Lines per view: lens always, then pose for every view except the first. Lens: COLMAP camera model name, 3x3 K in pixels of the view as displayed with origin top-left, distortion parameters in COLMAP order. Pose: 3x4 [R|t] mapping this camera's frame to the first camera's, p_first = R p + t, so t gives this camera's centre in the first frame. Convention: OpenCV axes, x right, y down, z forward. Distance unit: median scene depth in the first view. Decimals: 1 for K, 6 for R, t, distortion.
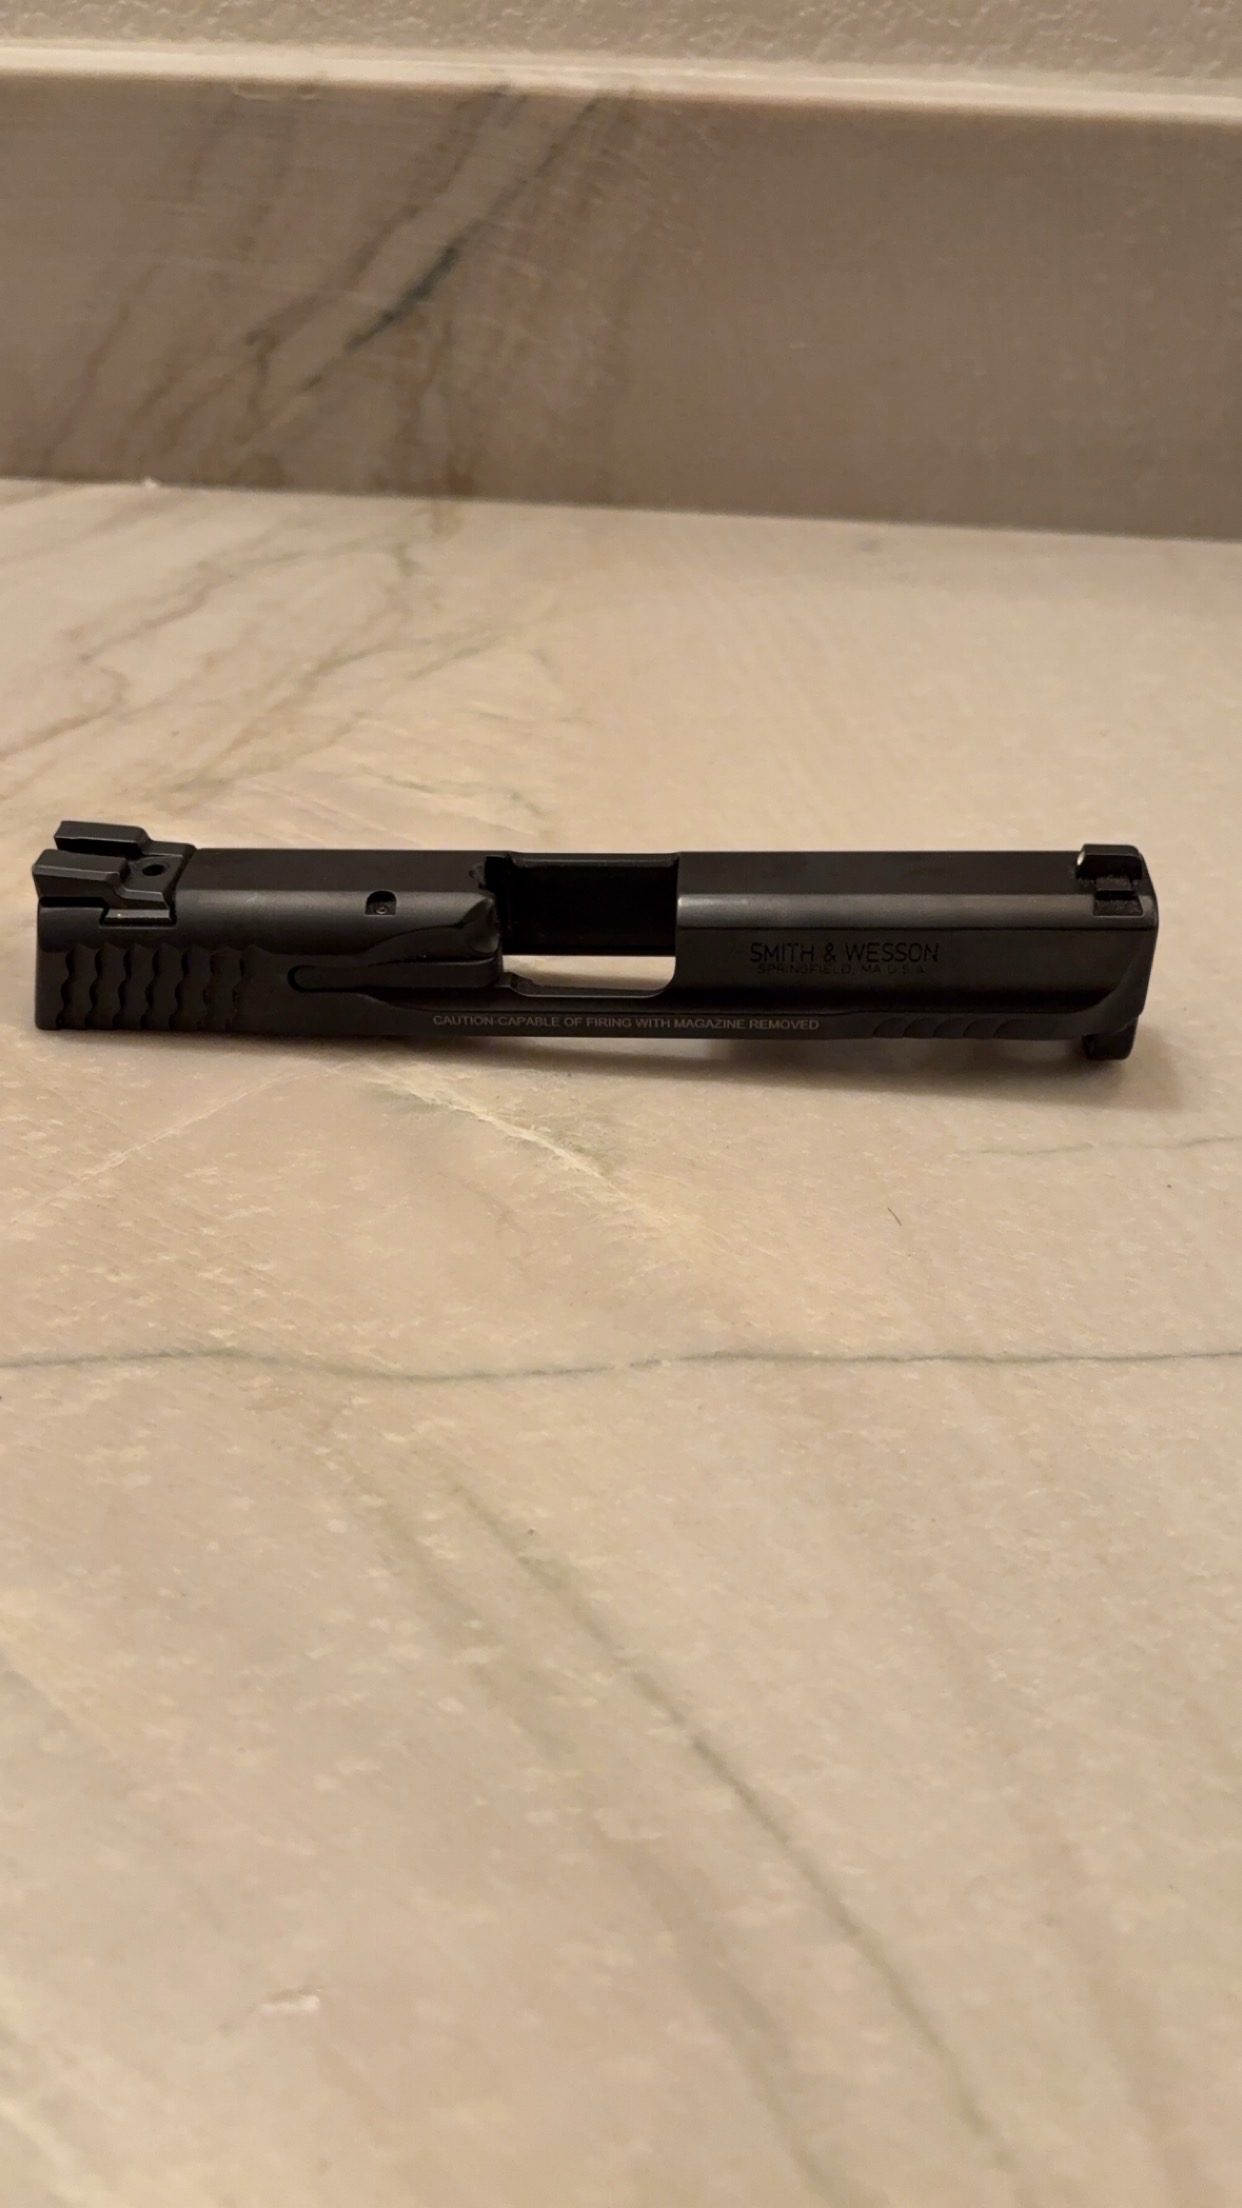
lens RADIAL K [[1713.8, 0, 608.8], [0, 1713.8, 1104.4], [0, 0, 1]] dist [-0.005867, 0.004877]
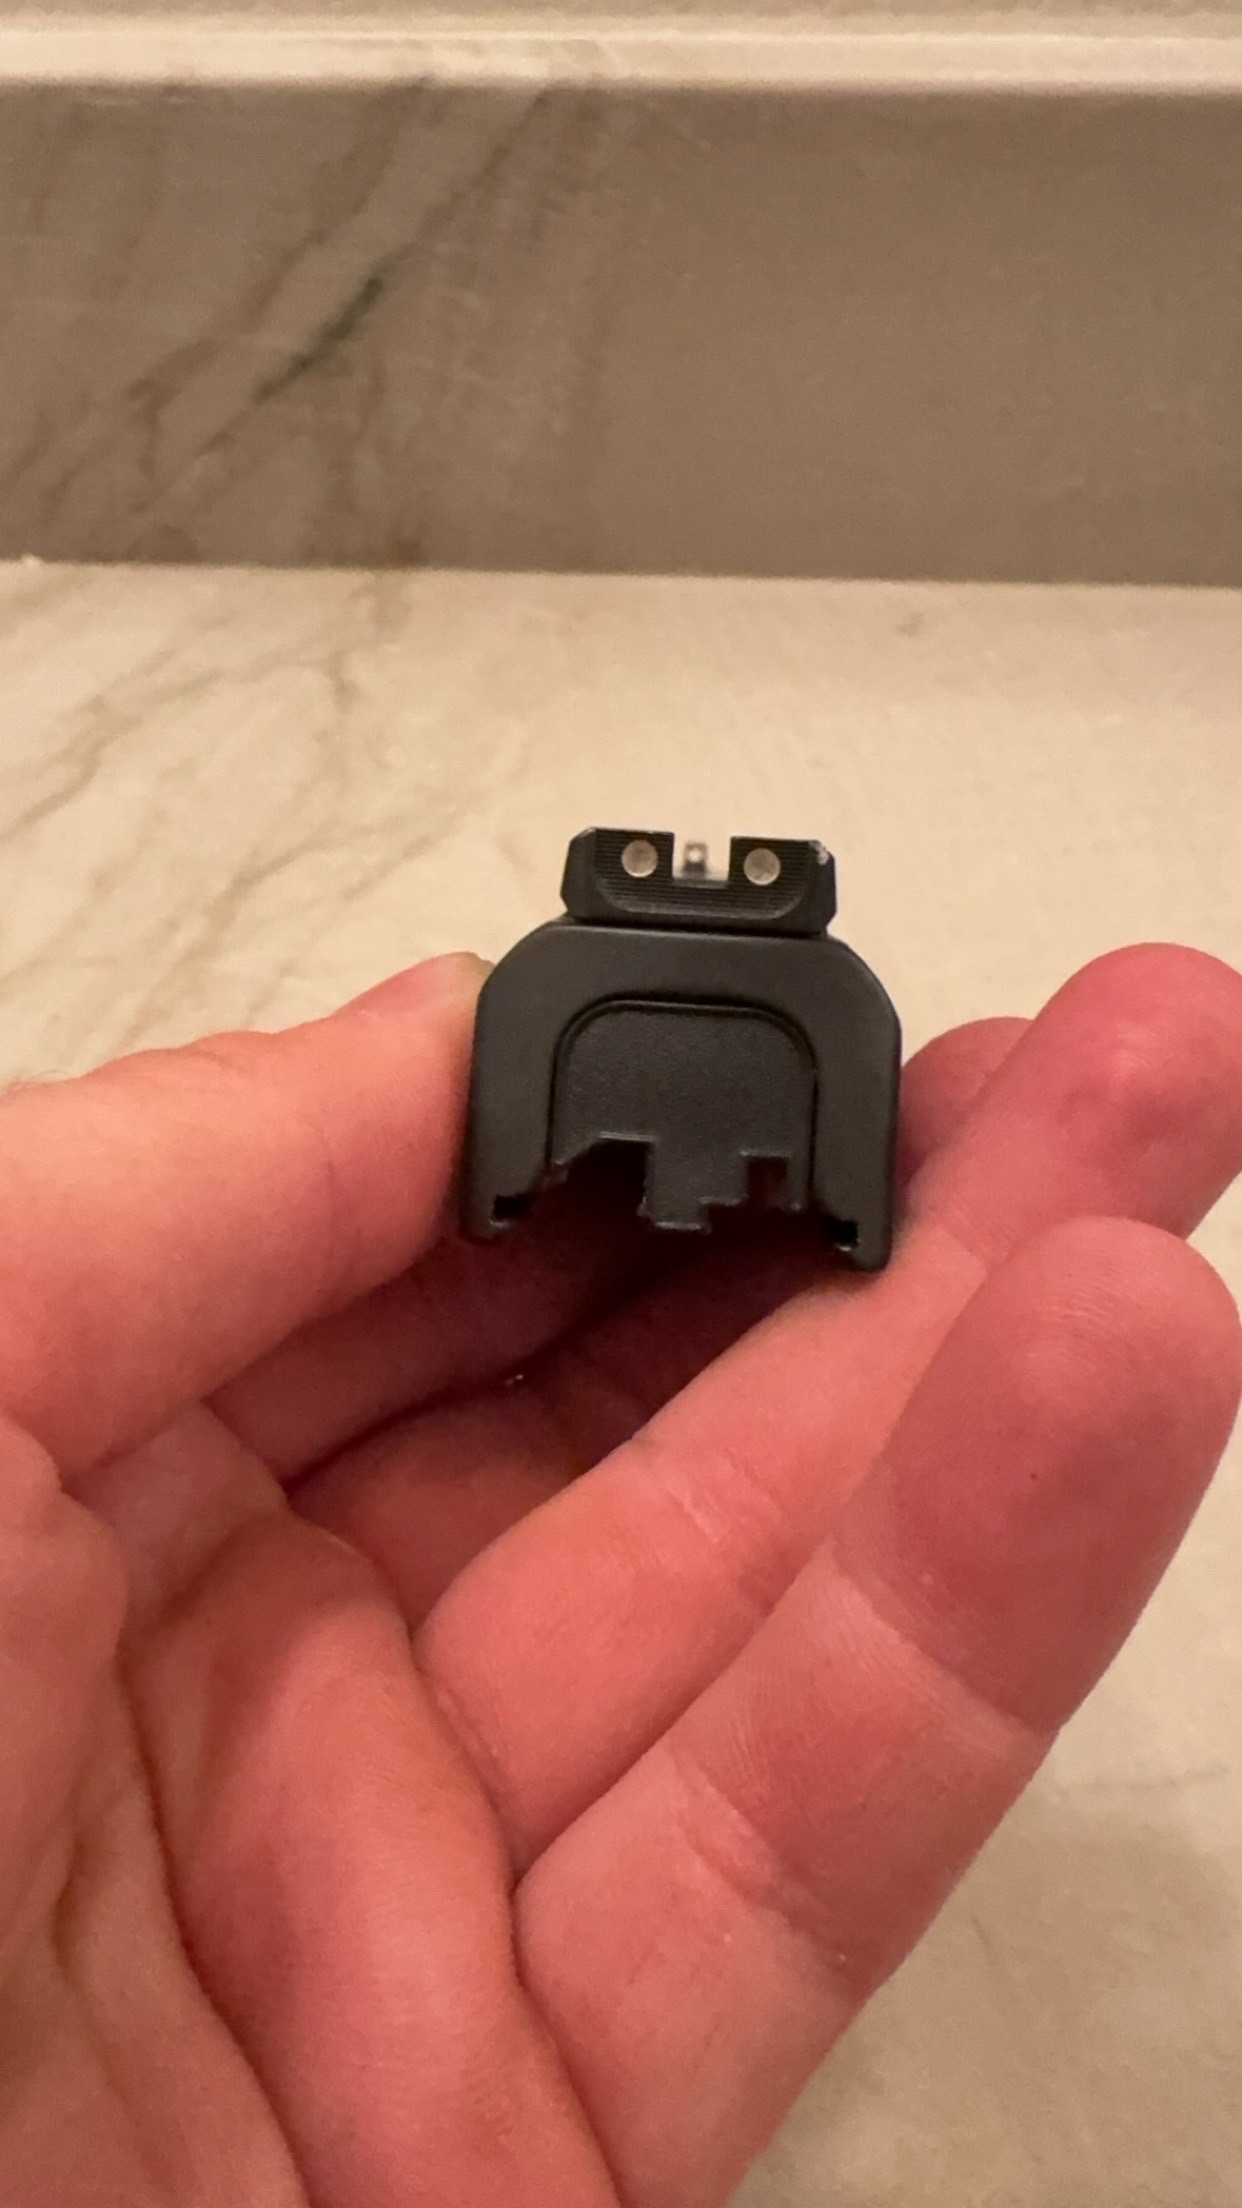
lens RADIAL K [[1713.8, 0, 621.6], [0, 1713.8, 1092.1], [0, 0, 1]] dist [-0.005867, 0.004877]
pose [[0.999161, -0.038504, -0.013962, 0.020464], [0.040098, 0.989074, 0.141860, -0.261006], [0.008347, -0.142300, 0.989788, 0.183623]]
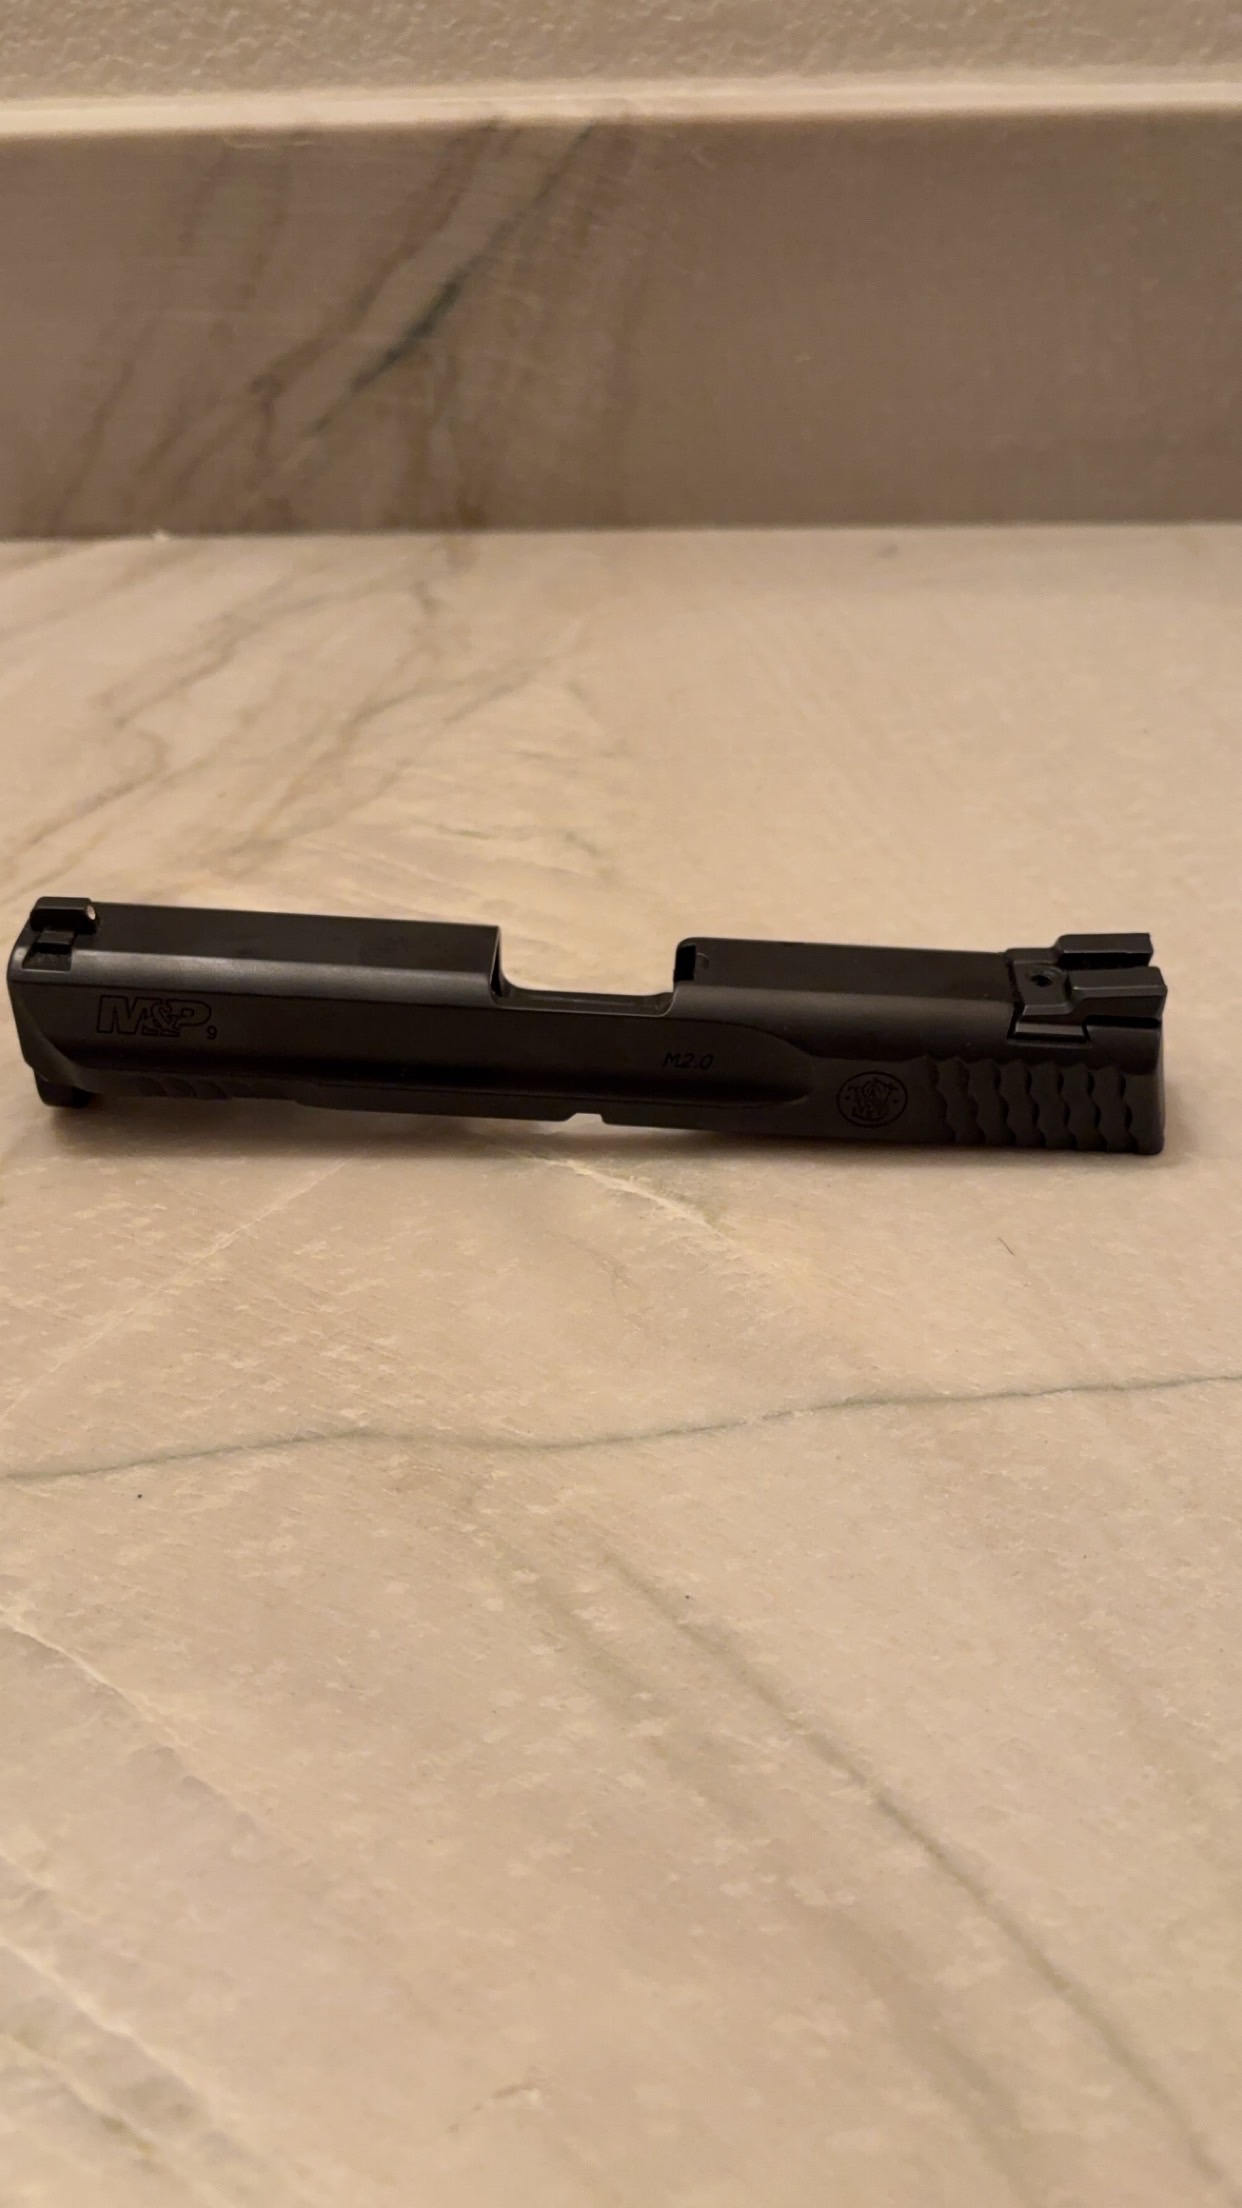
lens RADIAL K [[1713.8, 0, 615.4], [0, 1713.8, 1102.1], [0, 0, 1]] dist [-0.005867, 0.004877]
pose [[0.997625, -0.068735, 0.004480, -0.037568], [0.068711, 0.997622, 0.005413, -0.025069], [-0.004842, -0.005092, 0.999975, -0.001460]]
